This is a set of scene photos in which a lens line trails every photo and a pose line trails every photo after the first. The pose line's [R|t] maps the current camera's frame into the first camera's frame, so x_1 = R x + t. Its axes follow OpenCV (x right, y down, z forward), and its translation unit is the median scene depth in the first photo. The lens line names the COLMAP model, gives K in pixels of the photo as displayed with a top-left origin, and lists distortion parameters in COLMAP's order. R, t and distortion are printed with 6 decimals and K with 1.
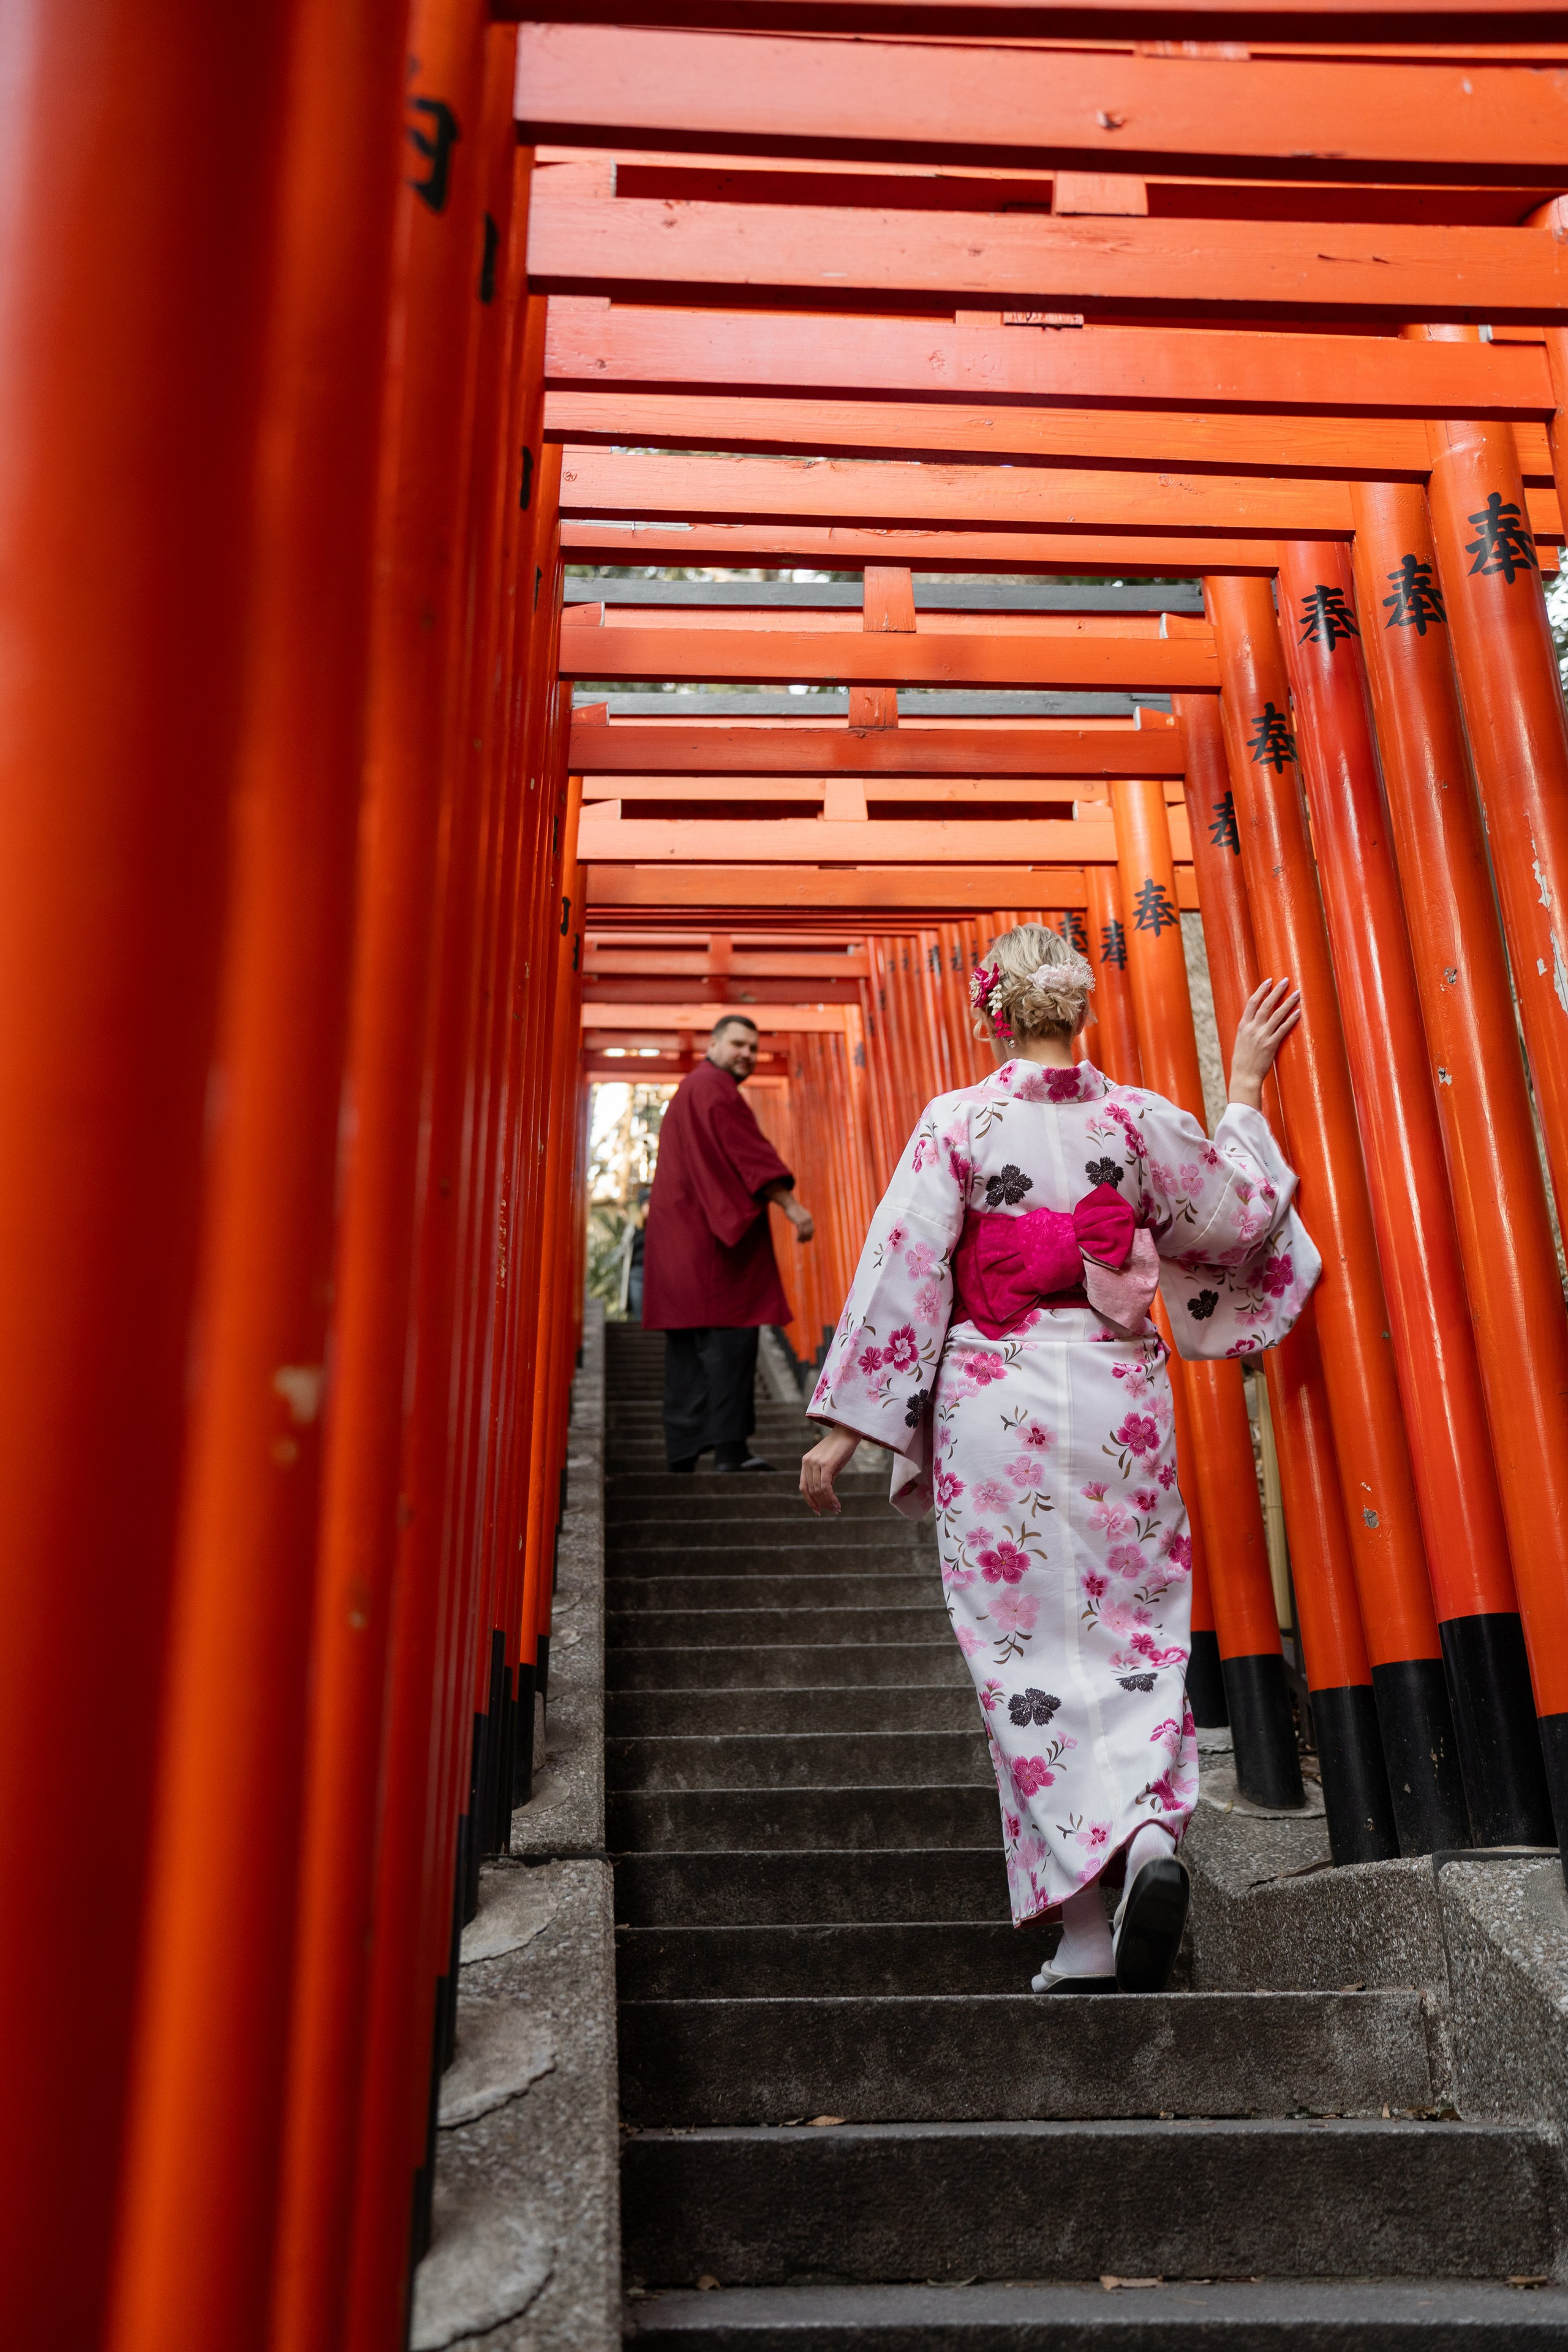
lens RADIAL K [[2582.5, 0, 807.0], [0, 2582.5, 1180.3], [0, 0, 1]] dist [0.008002, 0.028407]
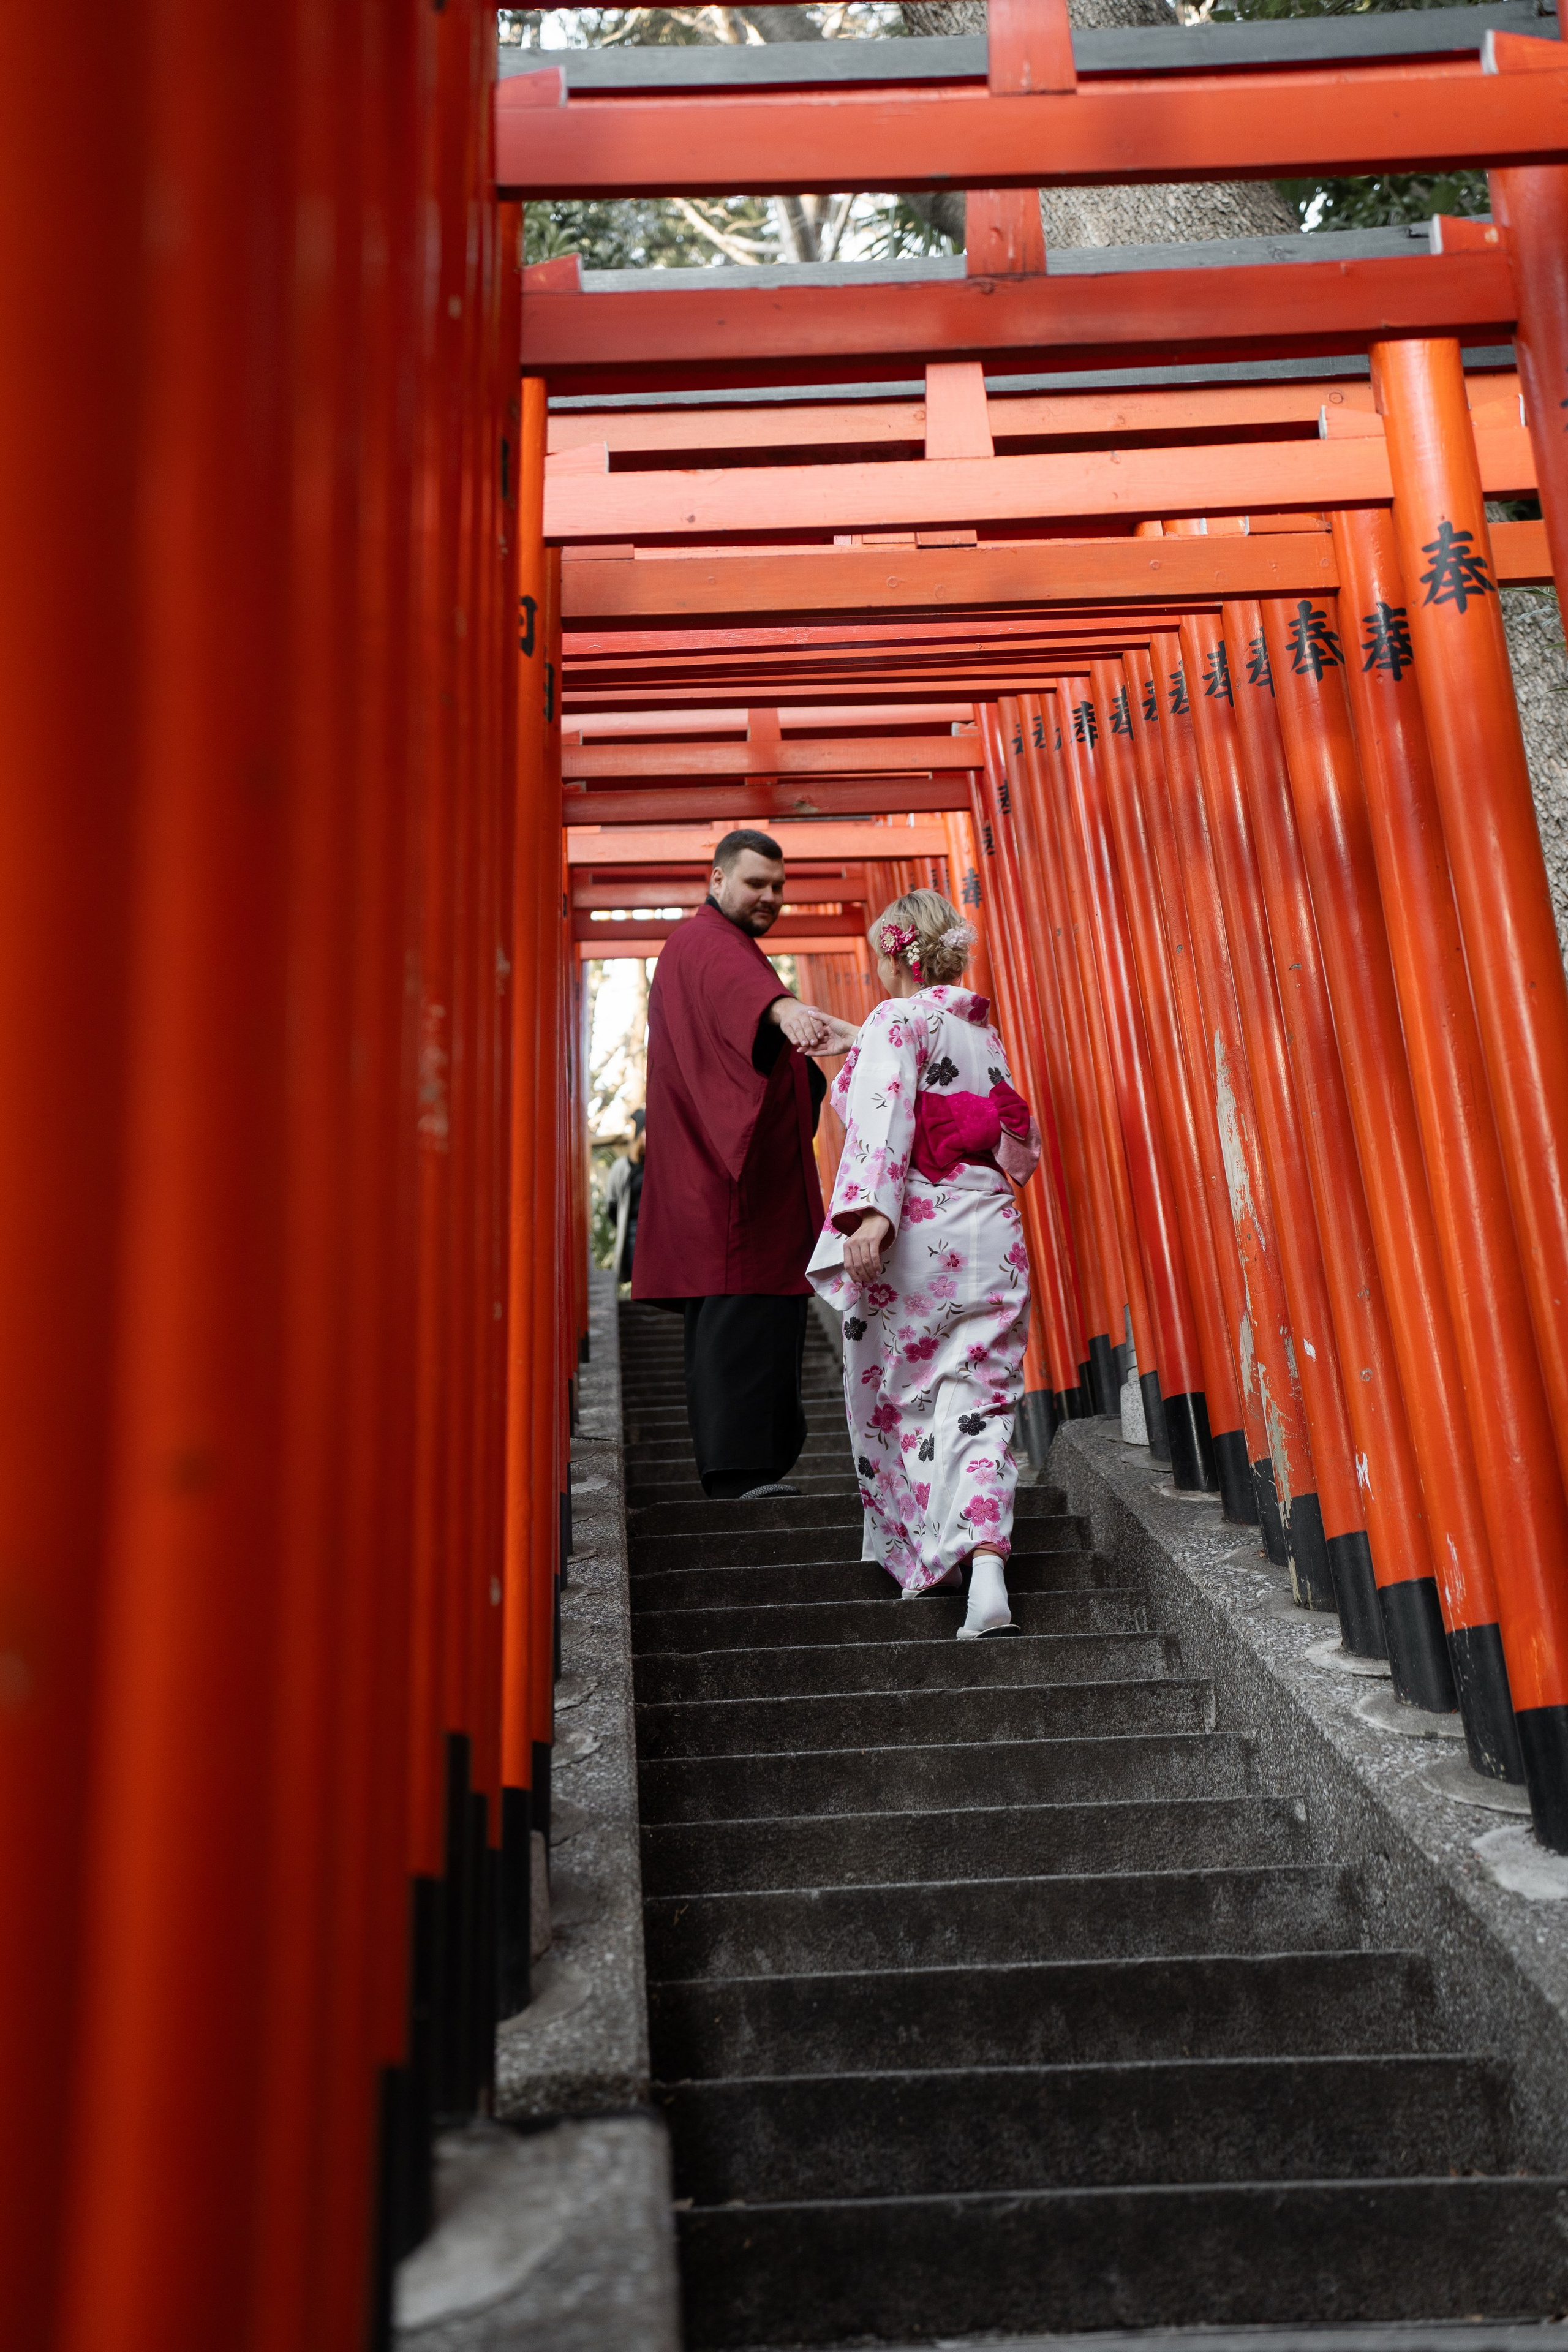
lens RADIAL K [[3551.8, 0, 784.0], [0, 3551.8, 1176.0], [0, 0, 1]] dist [0.193248, 0.135639]
pose [[0.998778, -0.039277, -0.030002, -0.008481], [0.039824, 0.999047, 0.017843, 0.019597], [0.029272, -0.019016, 0.999391, 0.103474]]
